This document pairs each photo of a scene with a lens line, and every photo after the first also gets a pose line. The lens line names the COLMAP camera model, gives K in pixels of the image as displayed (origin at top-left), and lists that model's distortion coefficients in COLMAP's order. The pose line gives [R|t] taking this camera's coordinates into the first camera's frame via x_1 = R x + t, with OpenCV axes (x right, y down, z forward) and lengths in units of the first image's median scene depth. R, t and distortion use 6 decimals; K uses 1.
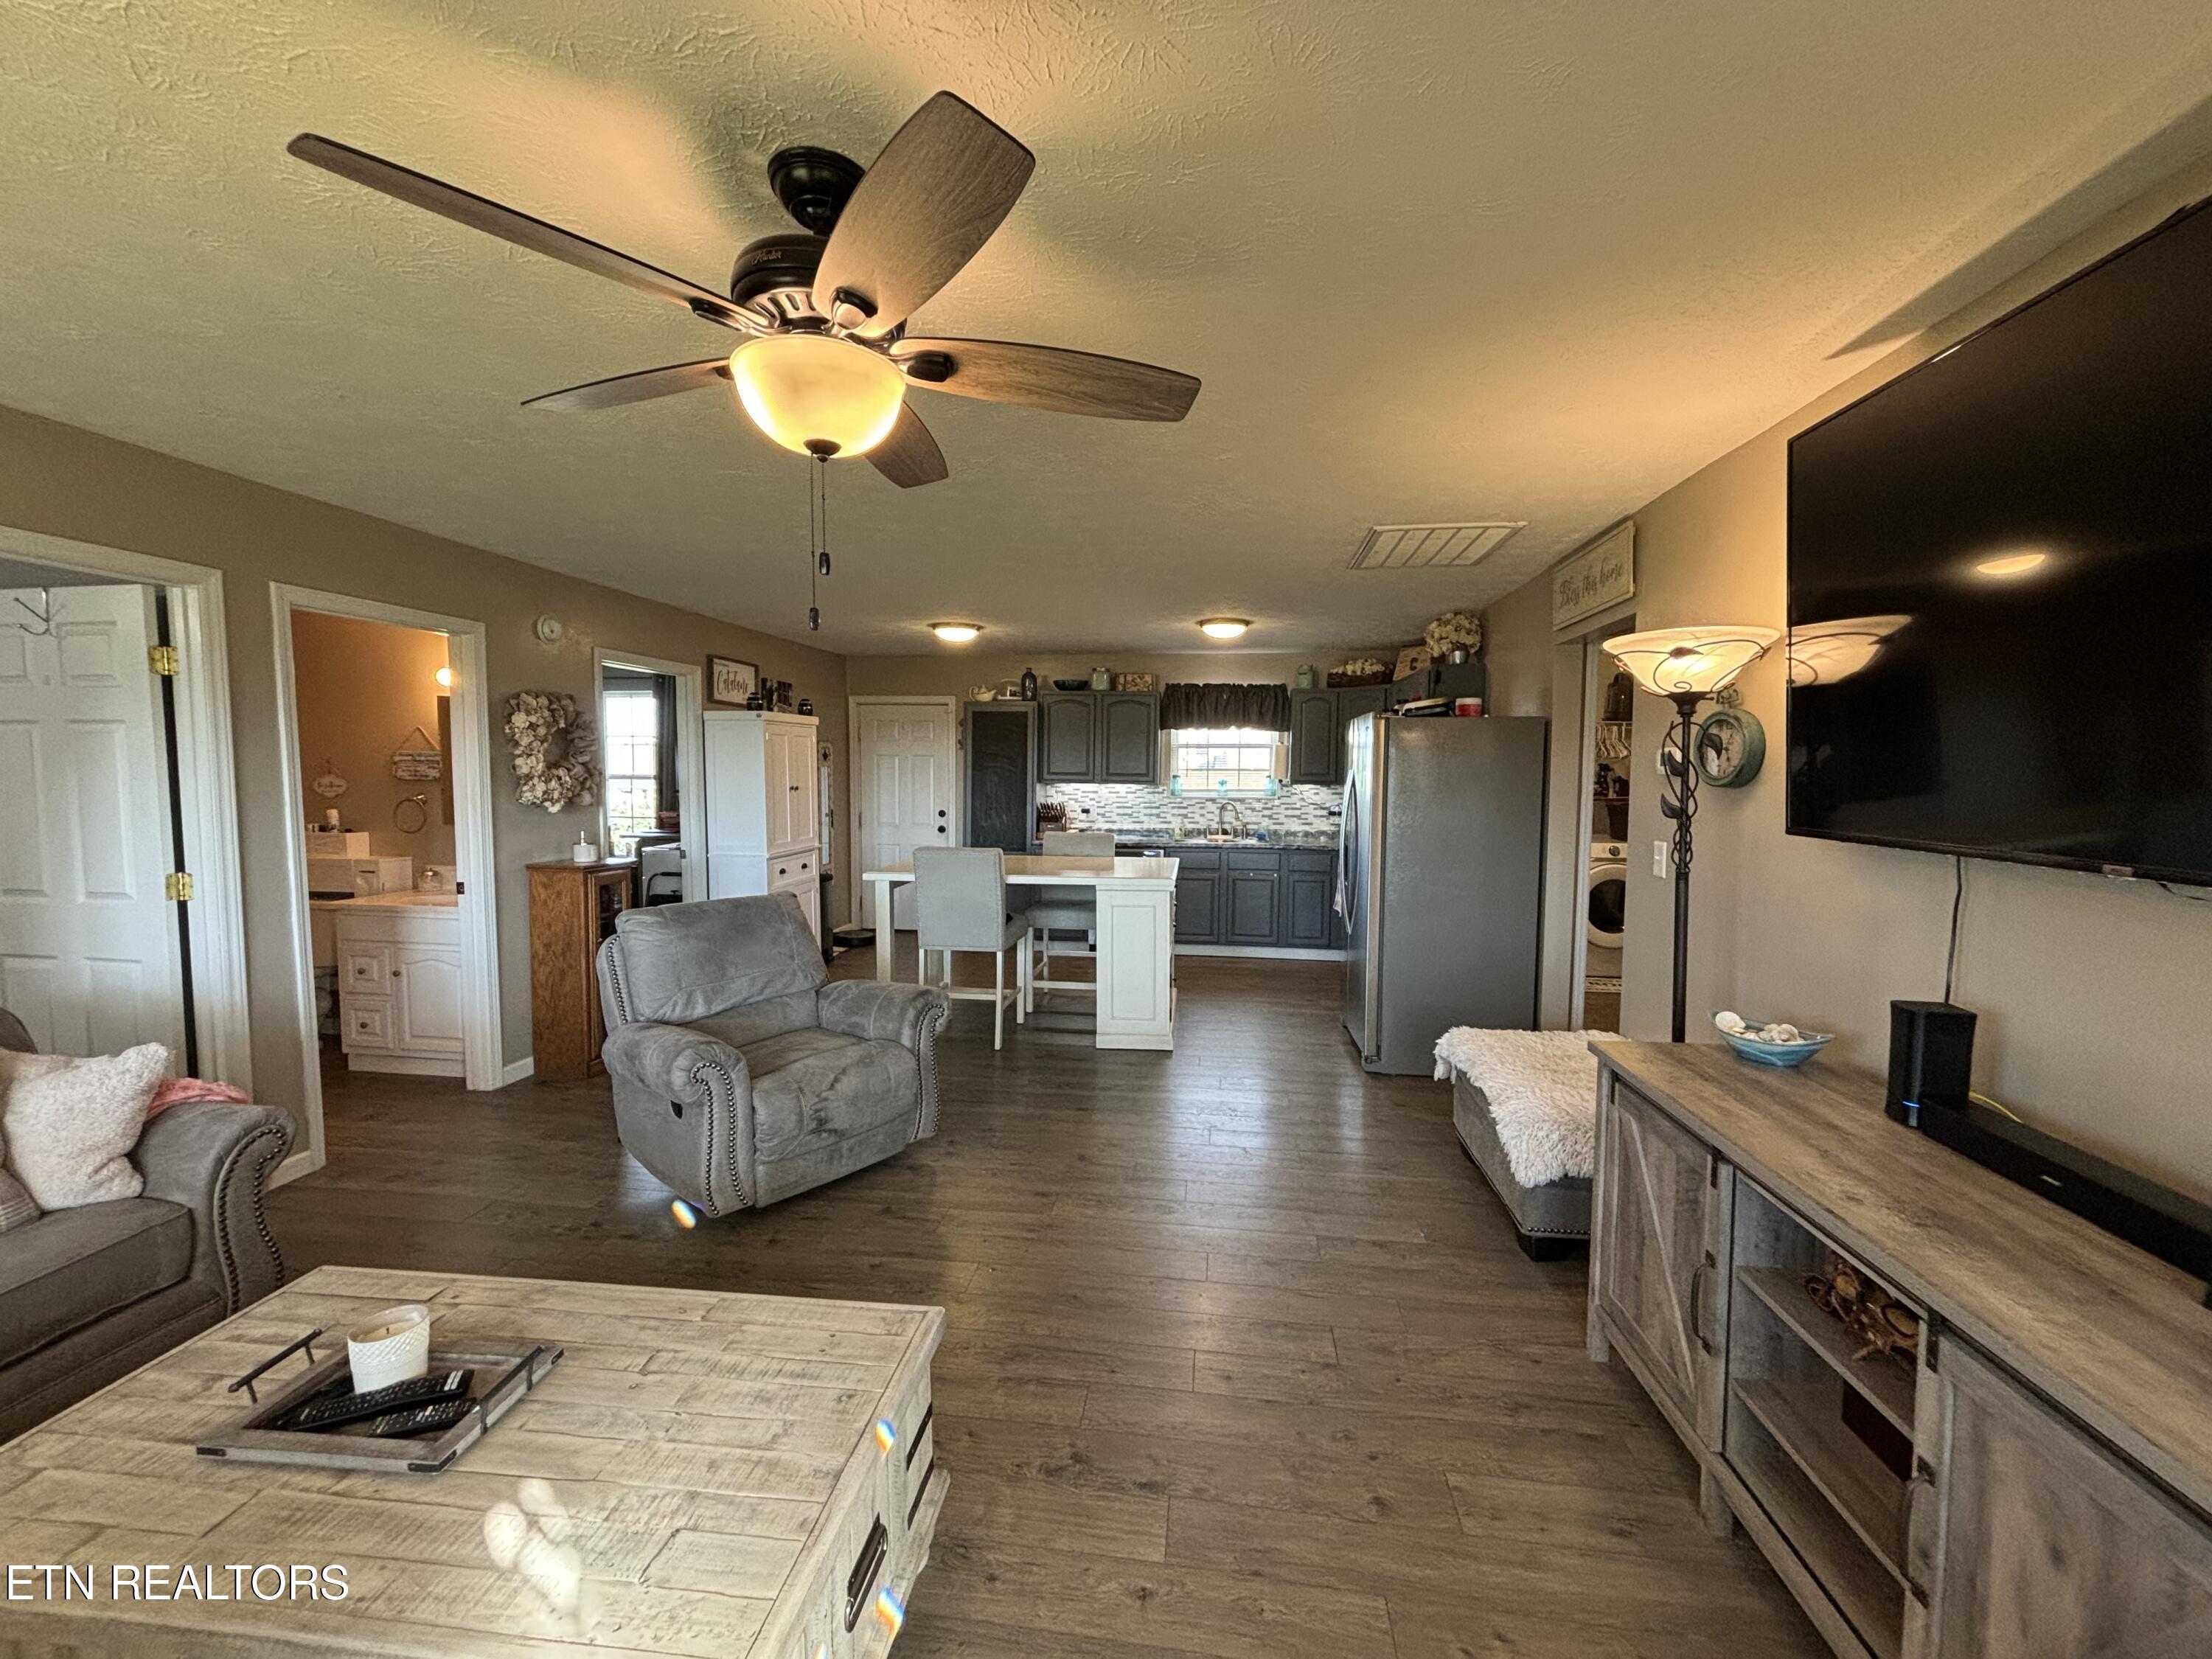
lens RADIAL K [[889.8, 0, 1094.8], [0, 889.8, 836.5], [0, 0, 1]] dist [0.006674, -0.003063]
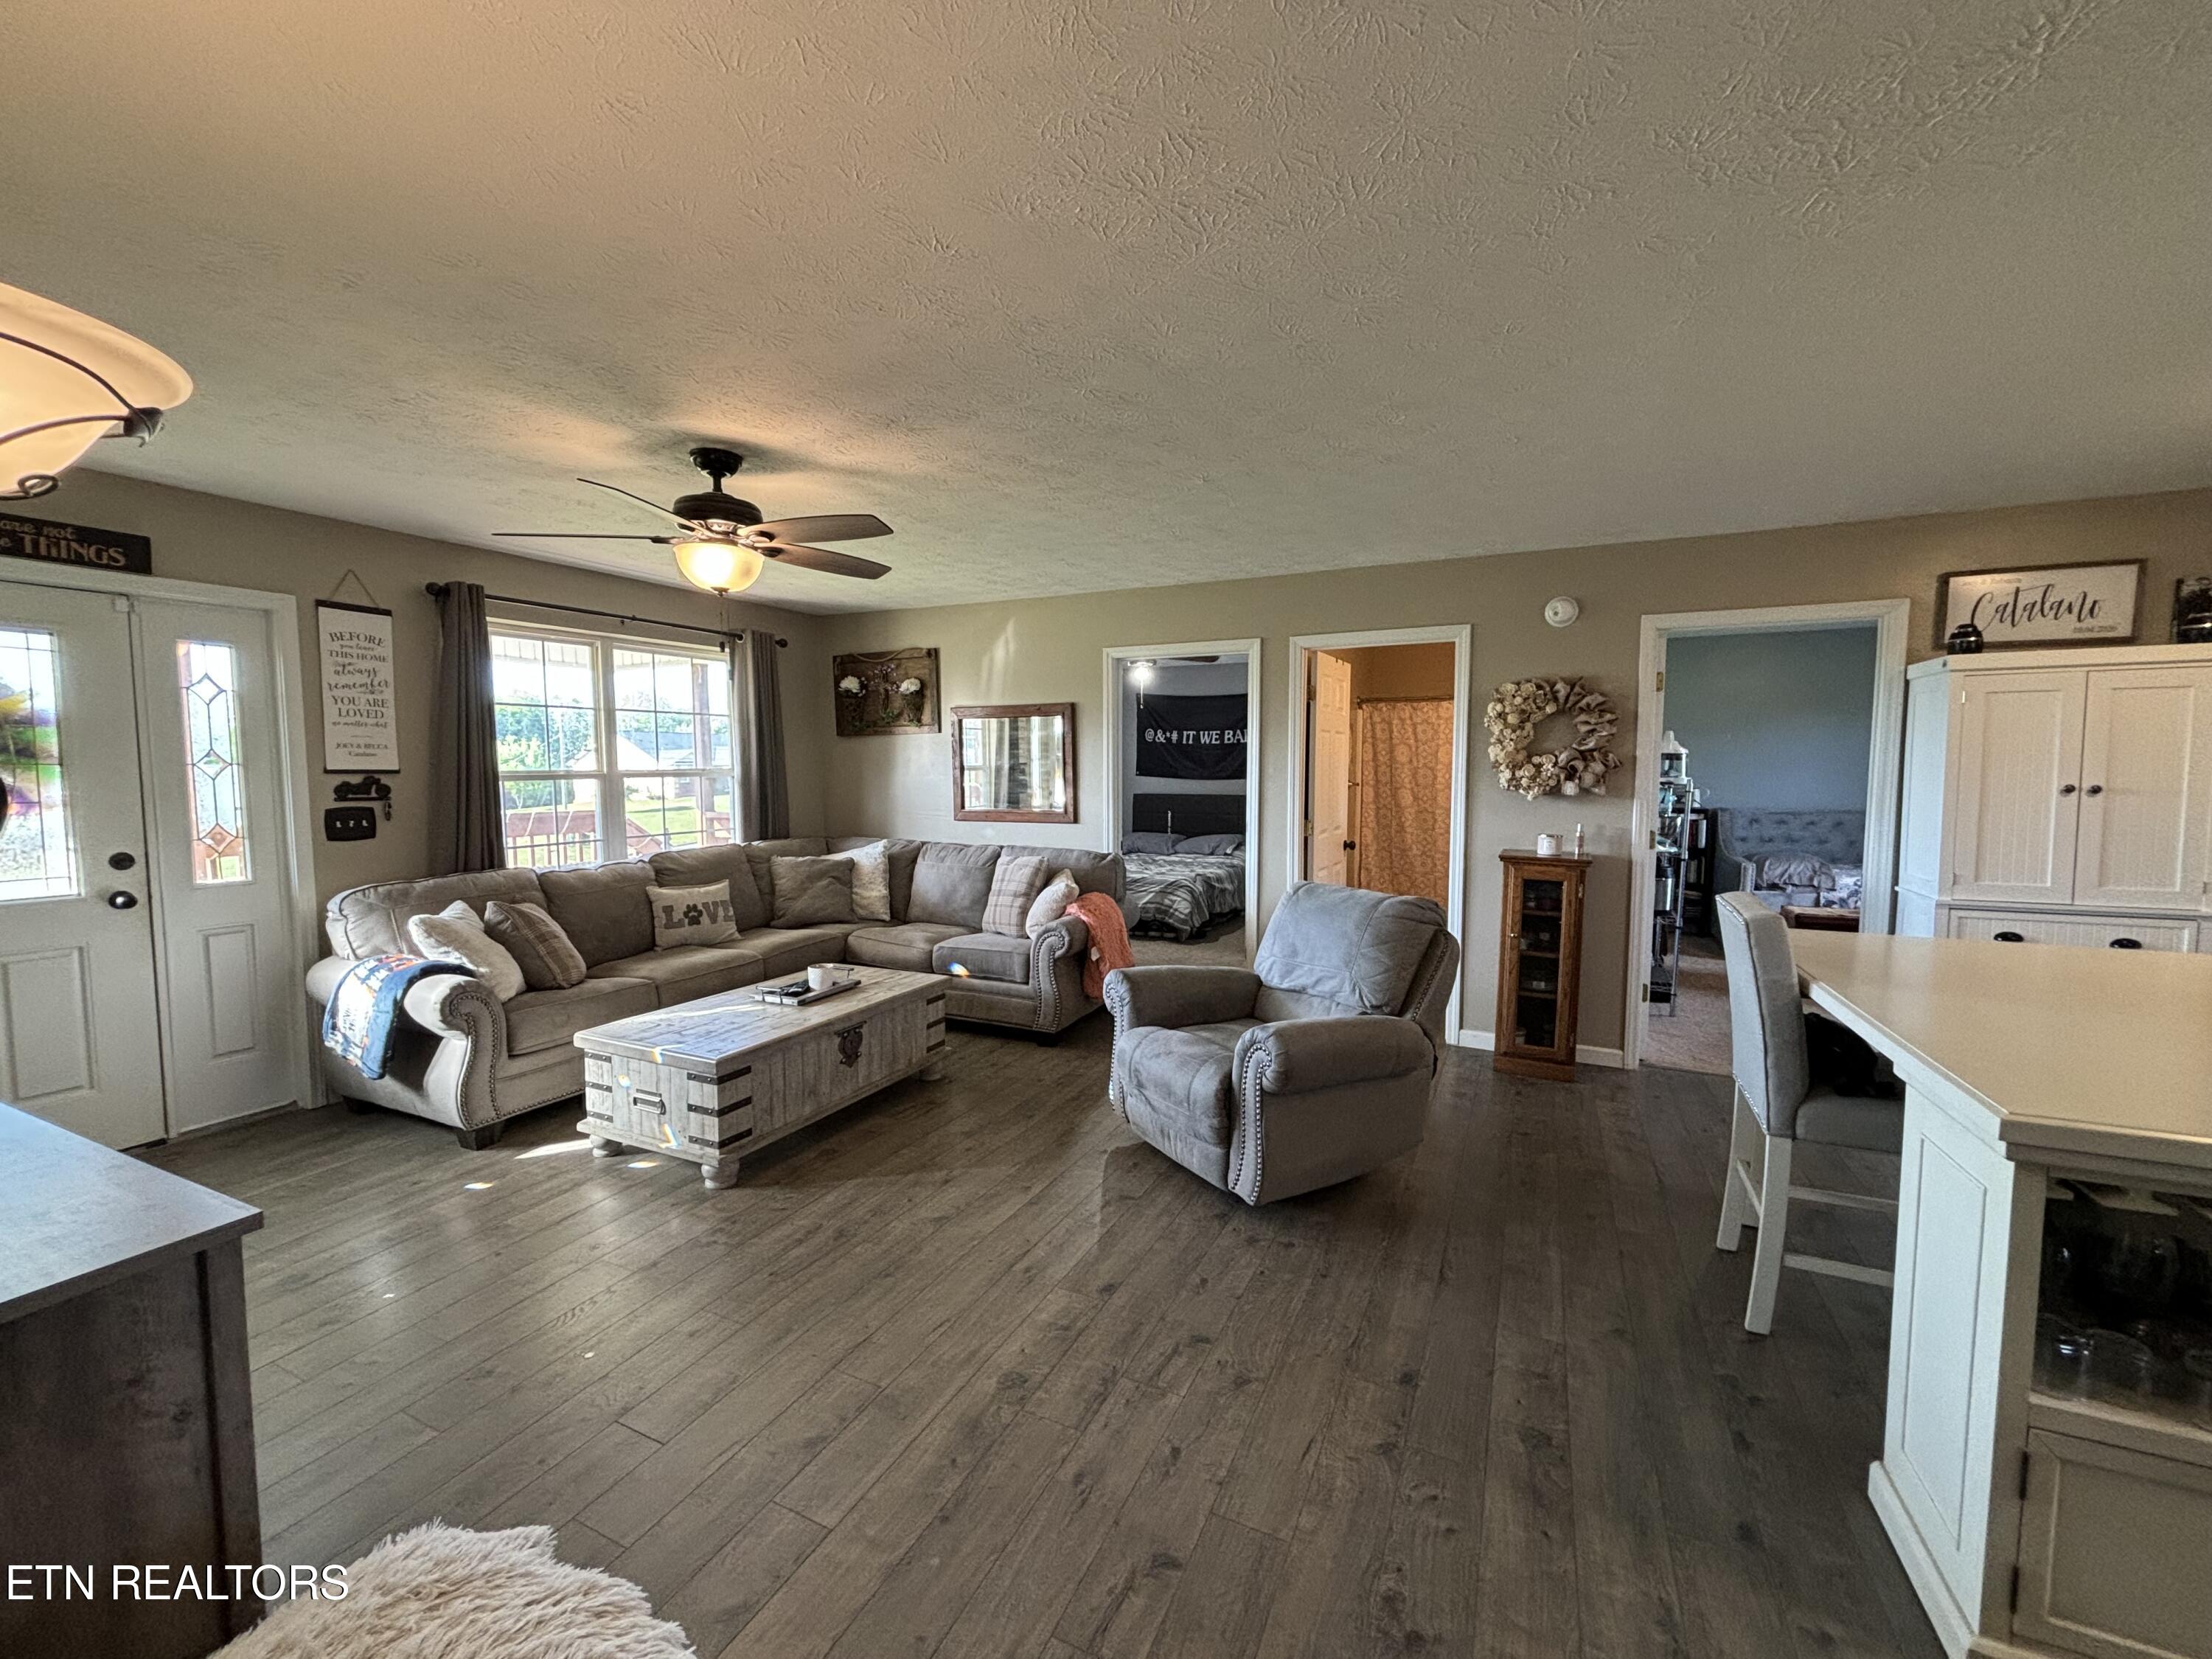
lens RADIAL K [[889.8, 0, 1114.4], [0, 889.8, 823.0], [0, 0, 1]] dist [0.006674, -0.003063]
pose [[-0.284348, 0.057440, -0.956999, 0.288242], [-0.071216, 0.994180, 0.080832, -0.029626], [0.956072, 0.091138, -0.278602, 0.507068]]
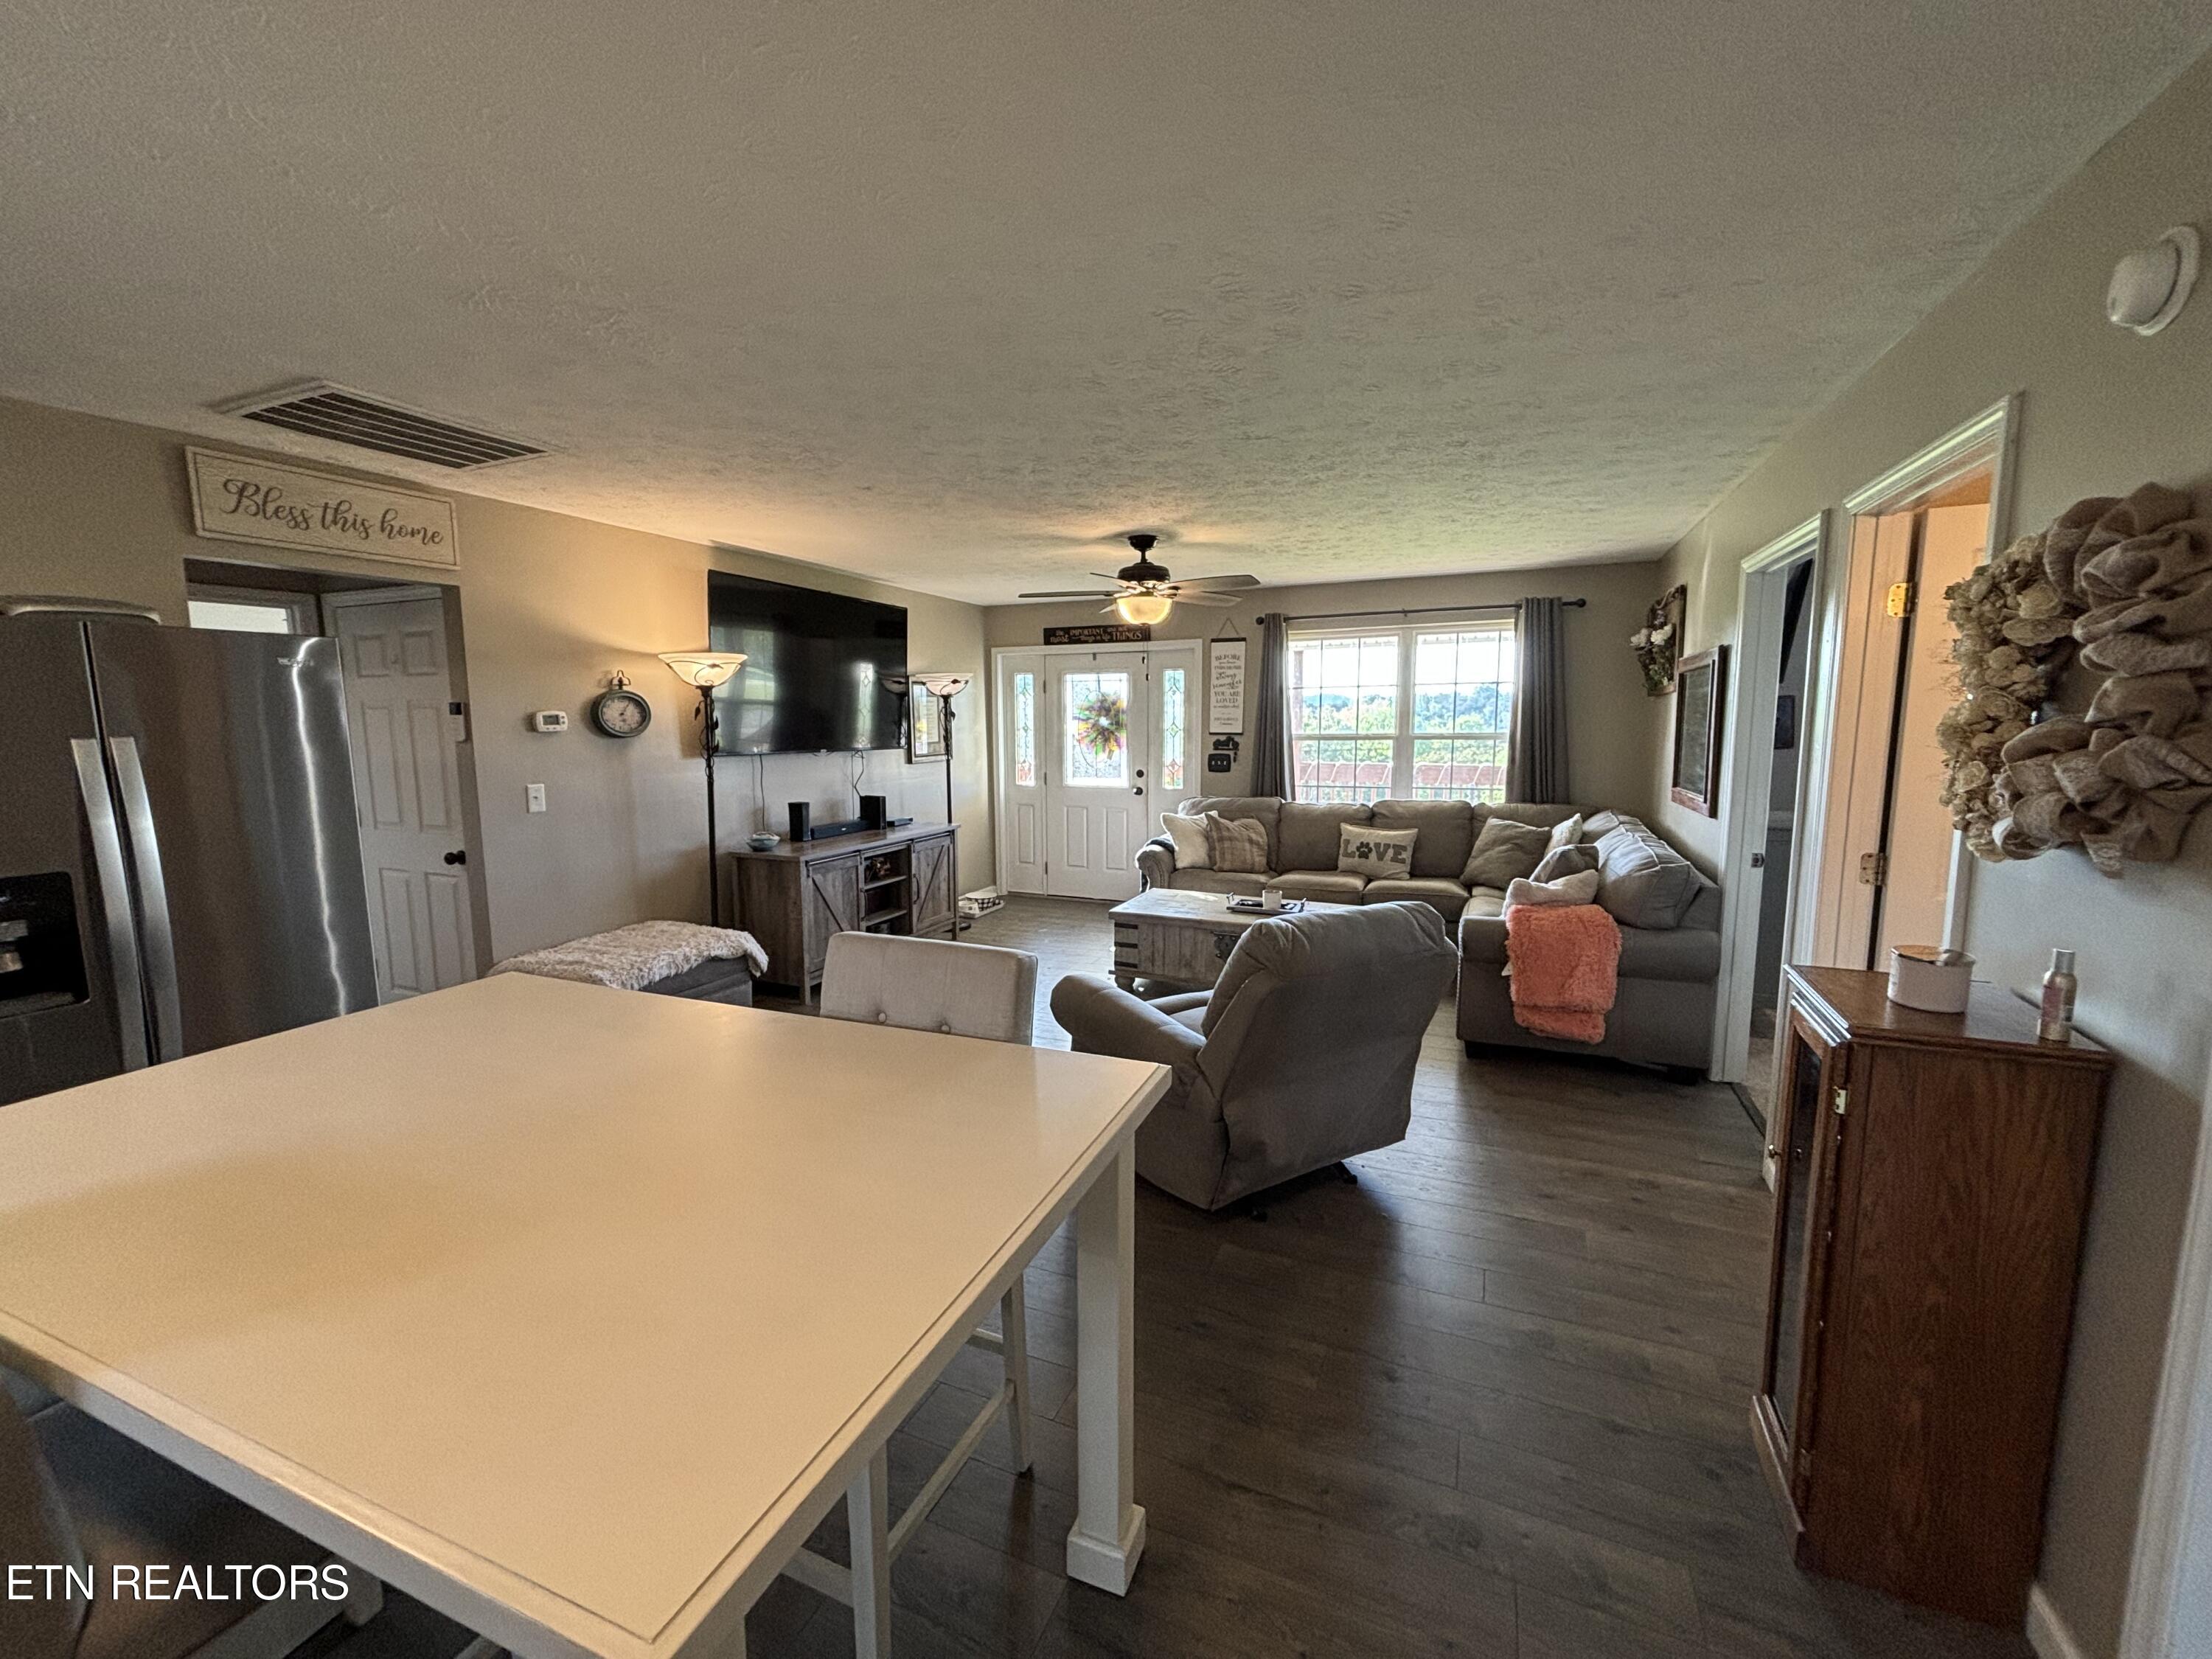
lens RADIAL K [[889.8, 0, 1105.0], [0, 889.8, 819.6], [0, 0, 1]] dist [0.006674, -0.003063]
pose [[-0.968279, -0.028094, 0.248288, -0.197832], [0.019518, 0.982120, 0.187243, -0.072921], [-0.249109, 0.186150, -0.950417, 0.859871]]
